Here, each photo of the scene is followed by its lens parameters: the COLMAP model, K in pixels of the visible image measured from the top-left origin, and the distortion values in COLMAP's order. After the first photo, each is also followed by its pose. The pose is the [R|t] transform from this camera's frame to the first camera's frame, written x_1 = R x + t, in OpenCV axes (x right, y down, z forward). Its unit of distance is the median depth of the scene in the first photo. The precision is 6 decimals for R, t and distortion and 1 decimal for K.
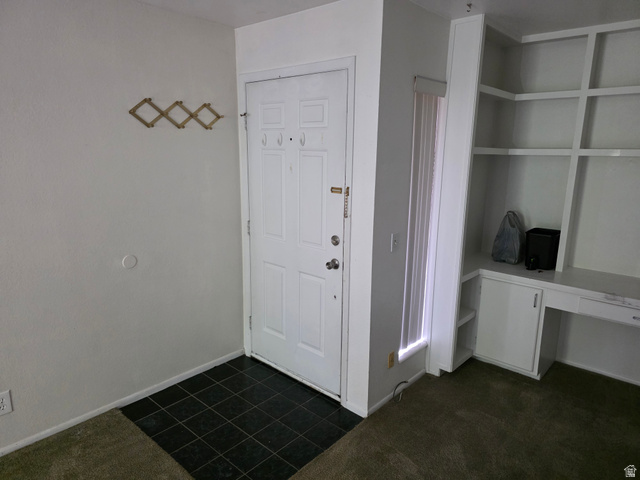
lens RADIAL K [[426.9, 0, 318.8], [0, 426.9, 241.0], [0, 0, 1]] dist [0.034670, -0.009094]
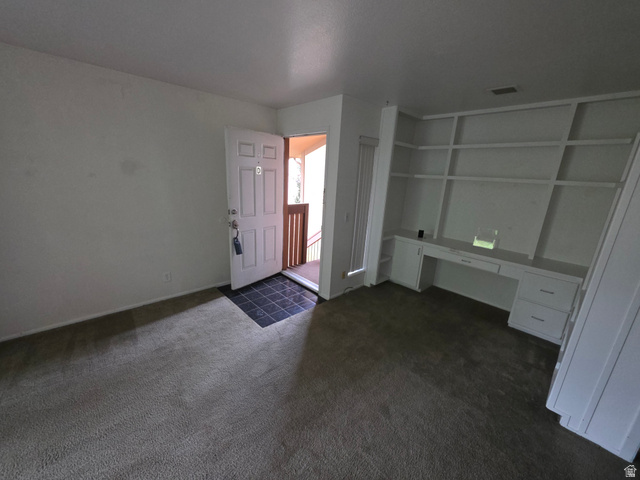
lens RADIAL K [[253.8, 0, 316.8], [0, 253.8, 241.8], [0, 0, 1]] dist [0.003897, 0.000398]
pose [[0.995001, 0.058152, -0.081183, 0.125344], [-0.054002, 0.997165, 0.052405, 0.057541], [0.084000, -0.047759, 0.995321, -0.210993]]
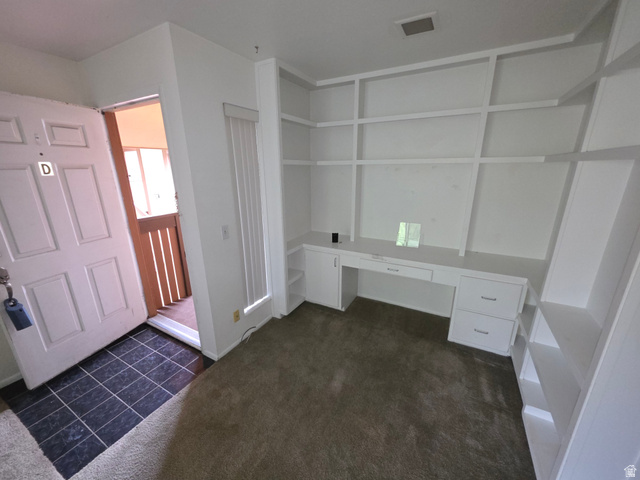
lens RADIAL K [[253.8, 0, 315.2], [0, 253.8, 240.9], [0, 0, 1]] dist [0.003897, 0.000398]
pose [[0.975945, -0.084909, 0.200803, 0.261297], [0.069844, 0.994267, 0.080969, -0.014163], [-0.206527, -0.064997, 0.976280, 0.148009]]
